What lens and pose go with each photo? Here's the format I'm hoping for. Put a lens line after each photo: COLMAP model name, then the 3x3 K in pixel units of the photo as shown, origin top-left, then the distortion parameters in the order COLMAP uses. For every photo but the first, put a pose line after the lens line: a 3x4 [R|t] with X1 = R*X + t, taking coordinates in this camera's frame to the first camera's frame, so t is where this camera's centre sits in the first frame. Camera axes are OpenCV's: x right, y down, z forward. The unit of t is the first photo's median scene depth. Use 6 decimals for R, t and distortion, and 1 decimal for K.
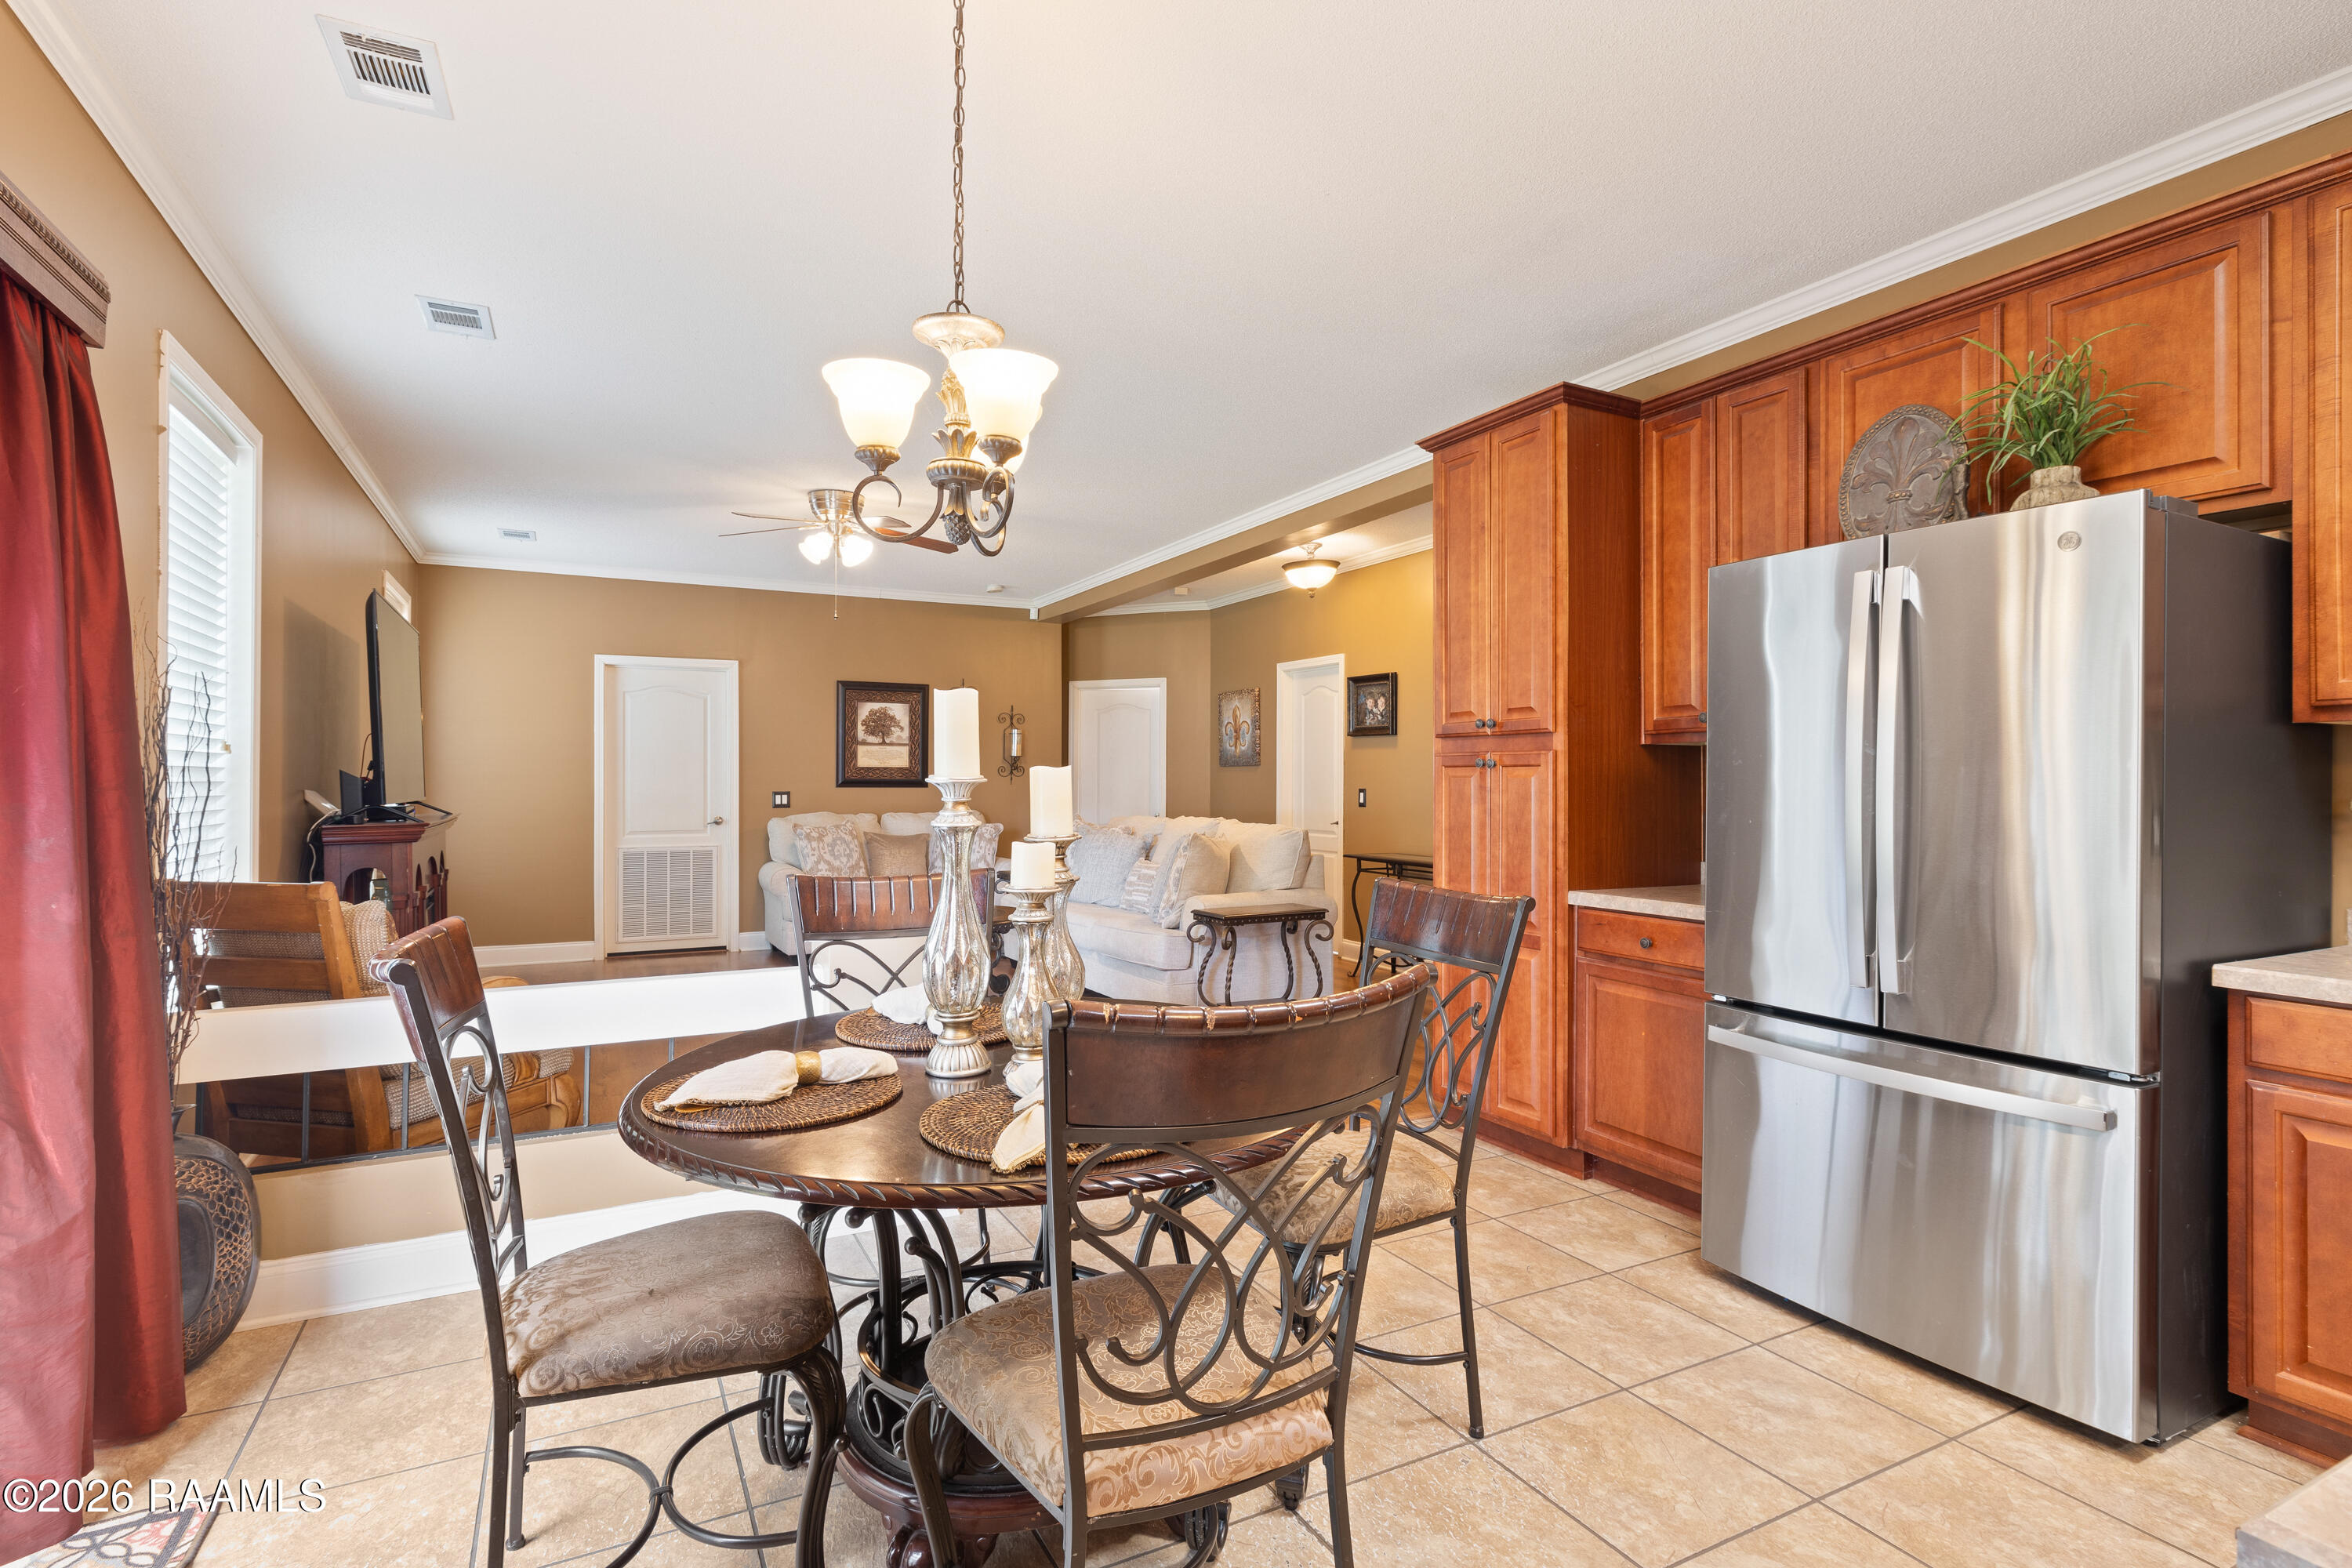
lens RADIAL K [[1128.3, 0, 1155.6], [0, 1128.3, 777.2], [0, 0, 1]] dist [-0.004235, 0.002707]
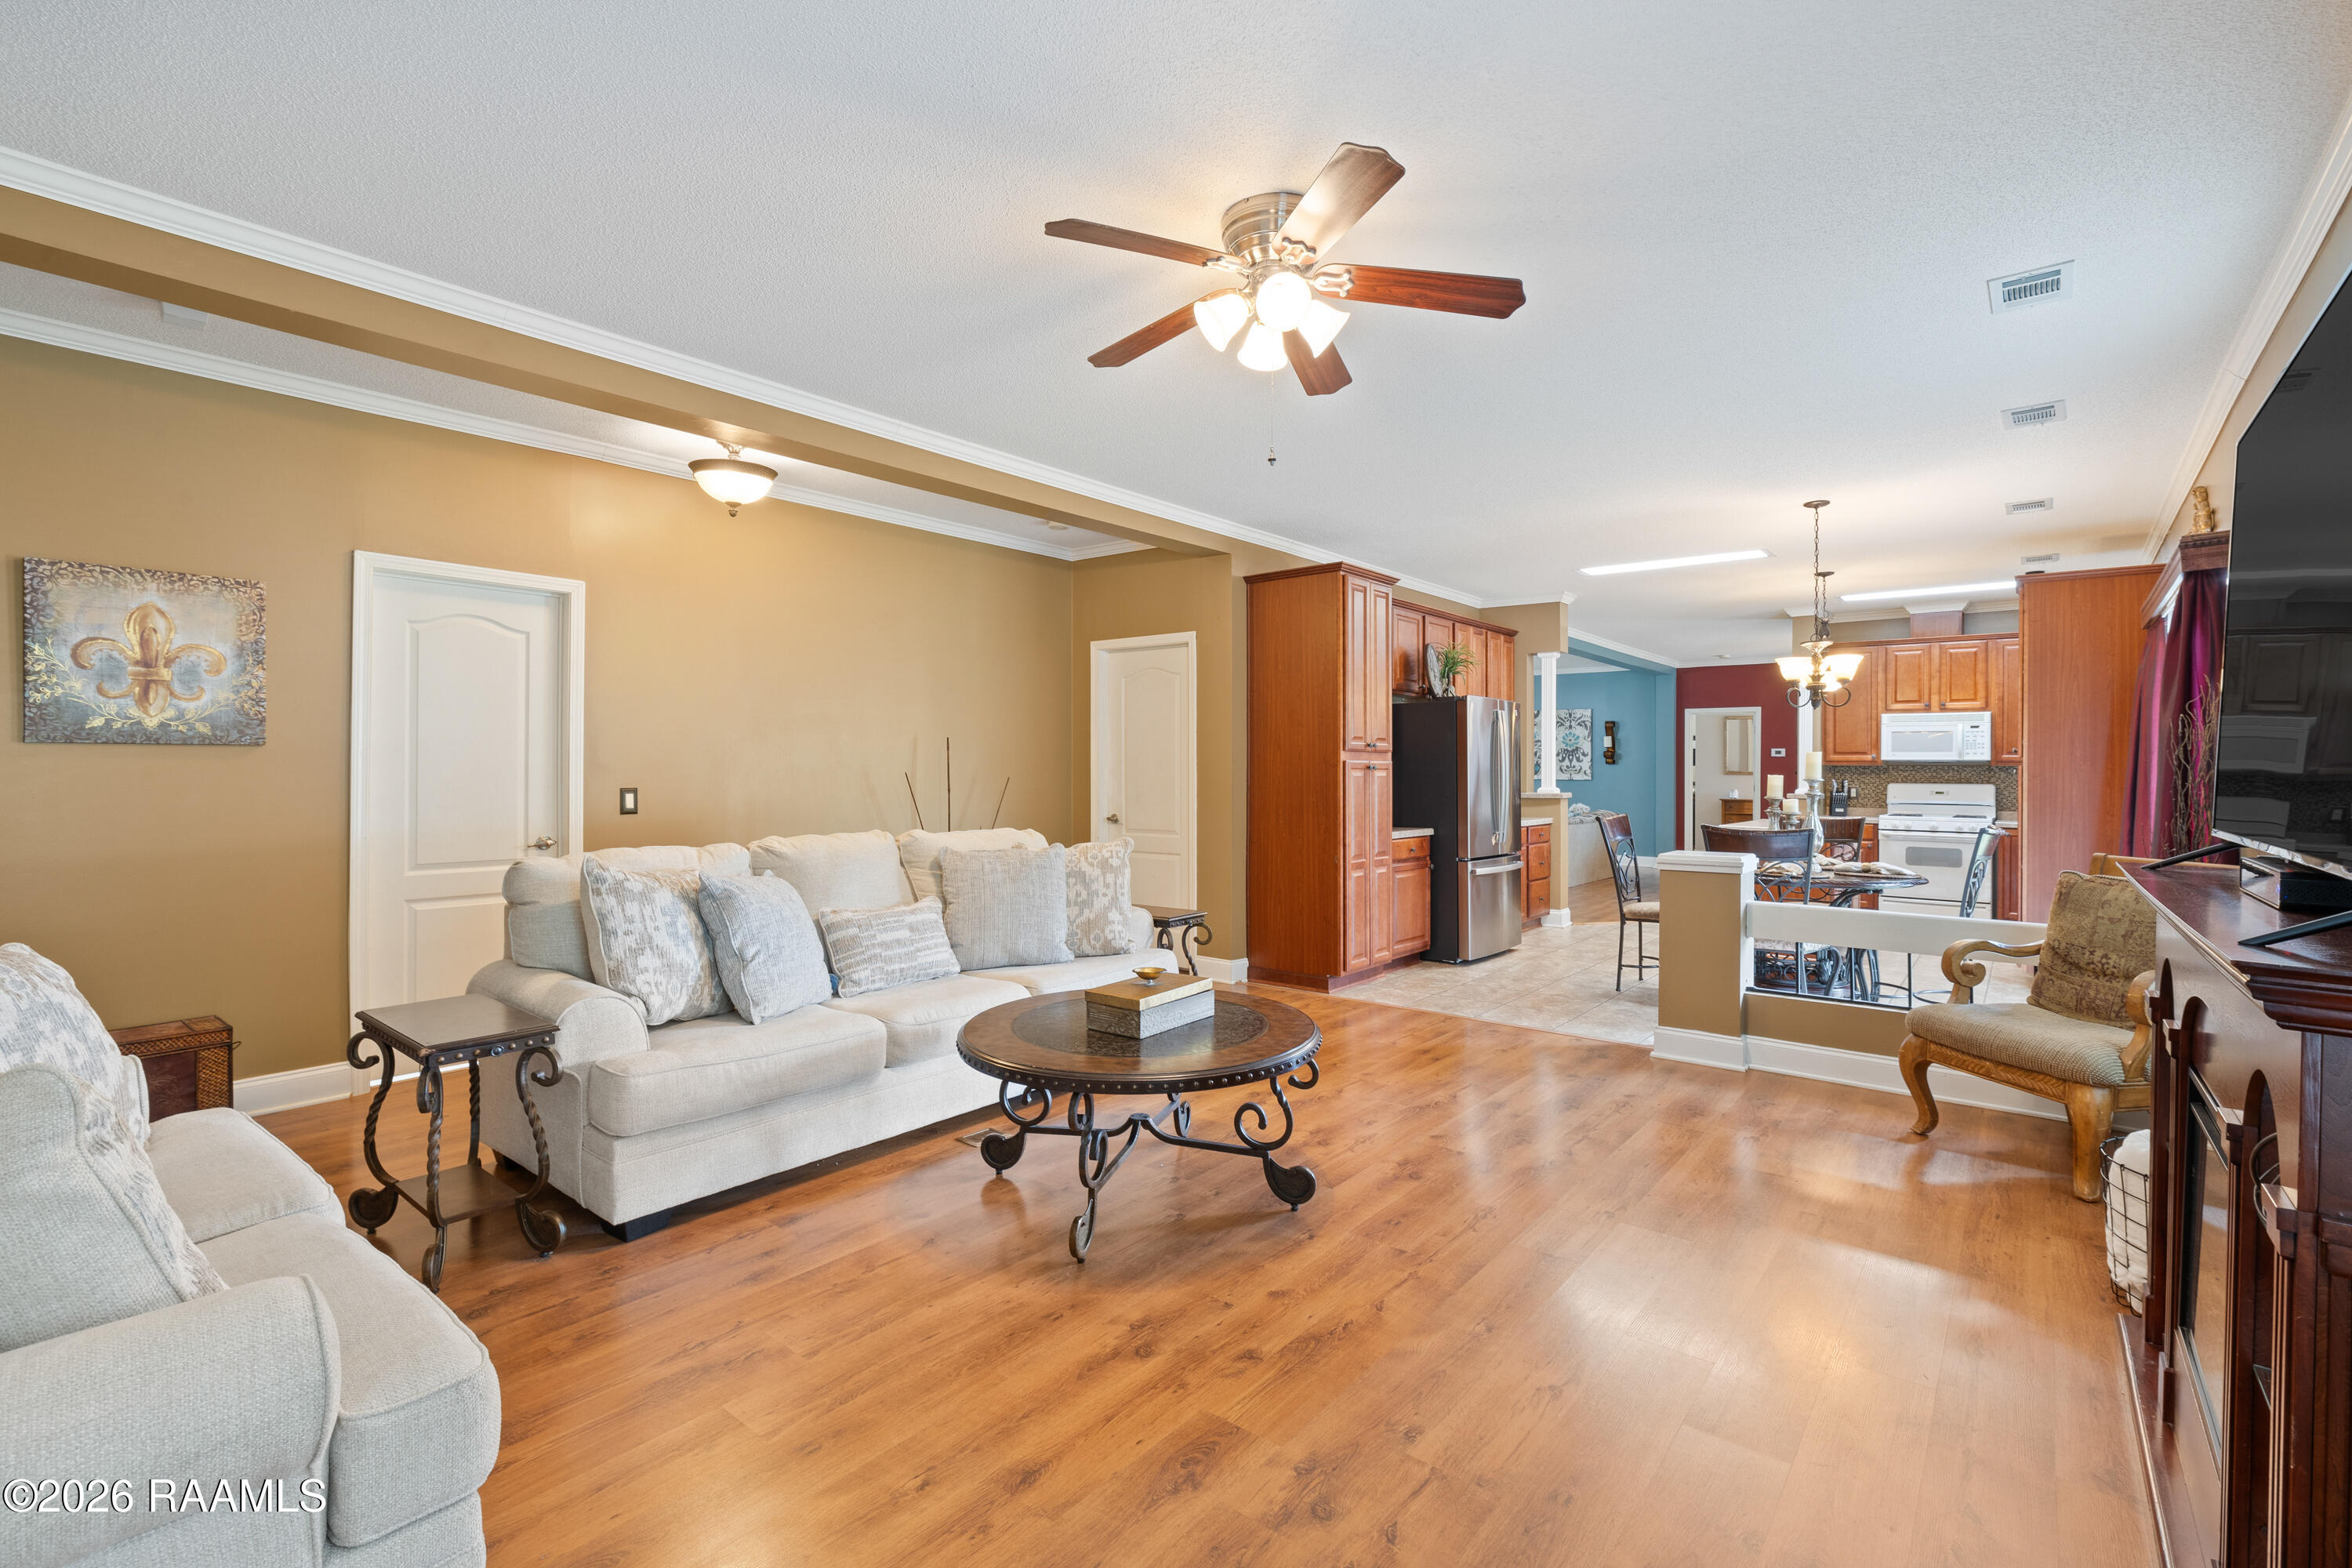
lens RADIAL K [[1038.9, 0, 1207.6], [0, 1038.9, 778.2], [0, 0, 1]] dist [-0.000191, 0.000427]
pose [[-0.411551, -0.004678, 0.911375, -0.494069], [-0.003578, 0.999987, 0.003517, 0.000144], [-0.911380, -0.001814, -0.411563, 0.867743]]
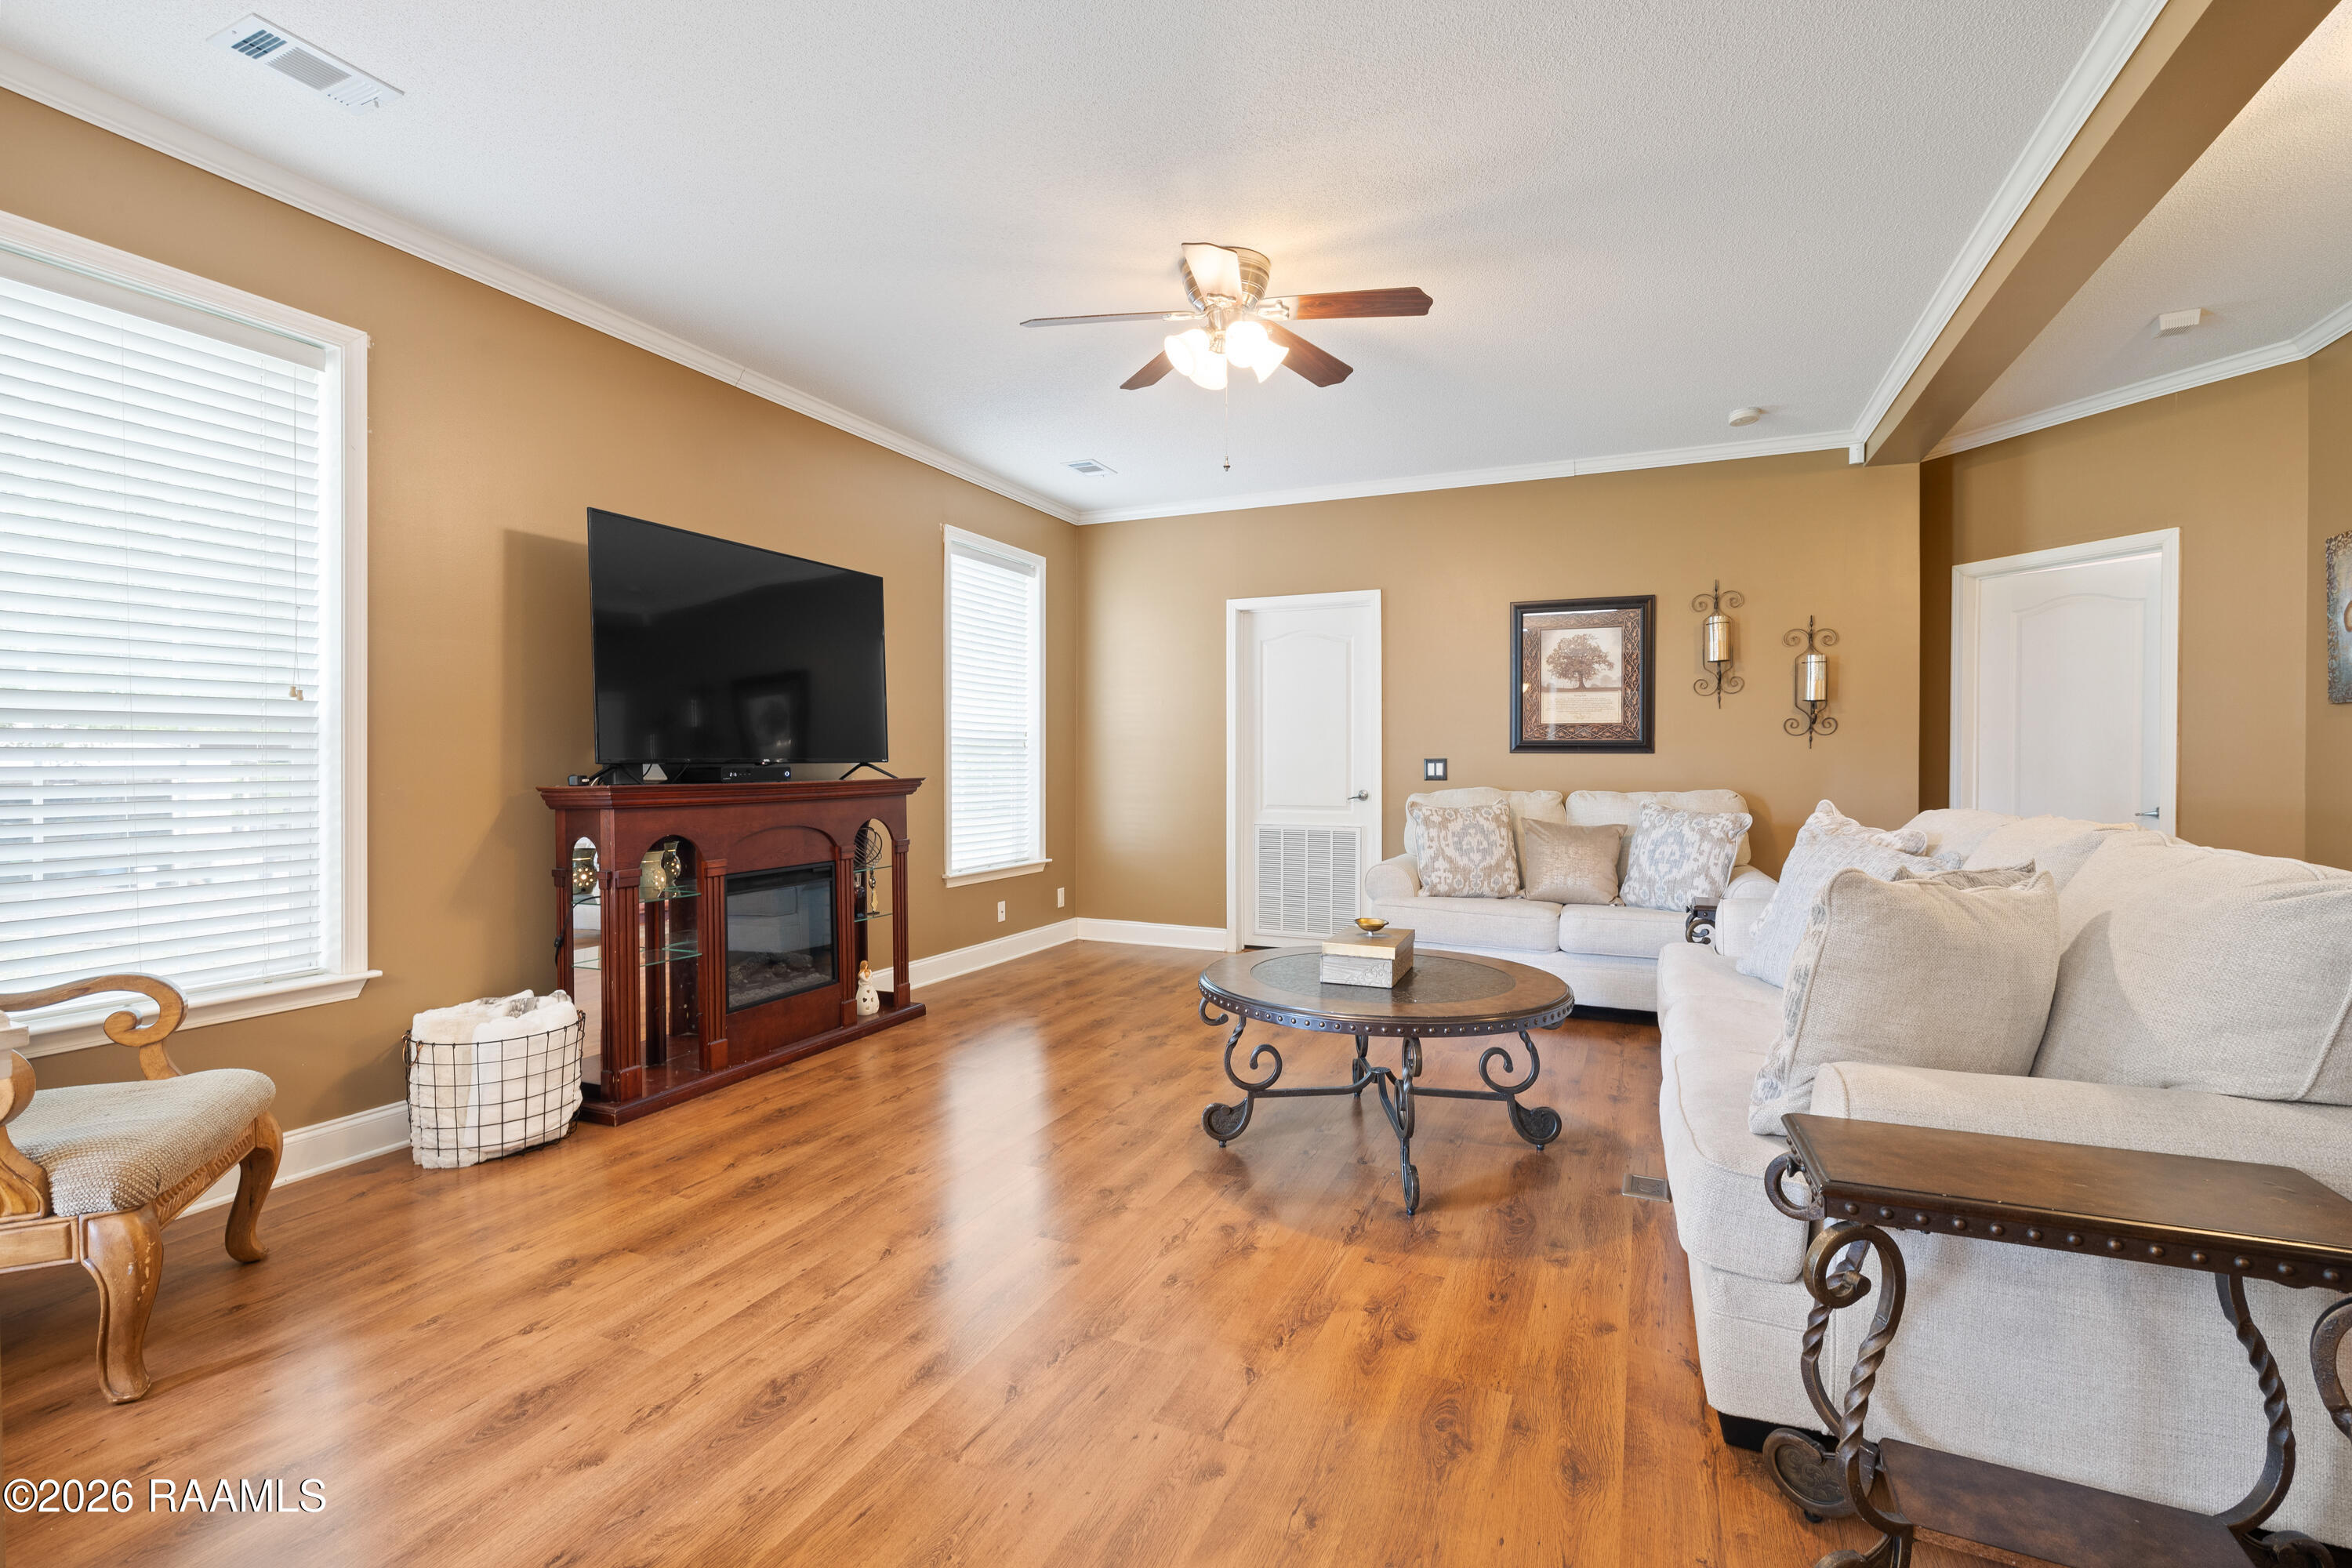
lens RADIAL K [[1038.9, 0, 1198.3], [0, 1038.9, 762.9], [0, 0, 1]] dist [-0.000191, 0.000427]
pose [[0.633840, 0.004123, -0.773453, 0.101218], [0.001358, 0.999978, 0.006443, 0.011155], [0.773463, -0.005134, 0.633821, 0.450758]]
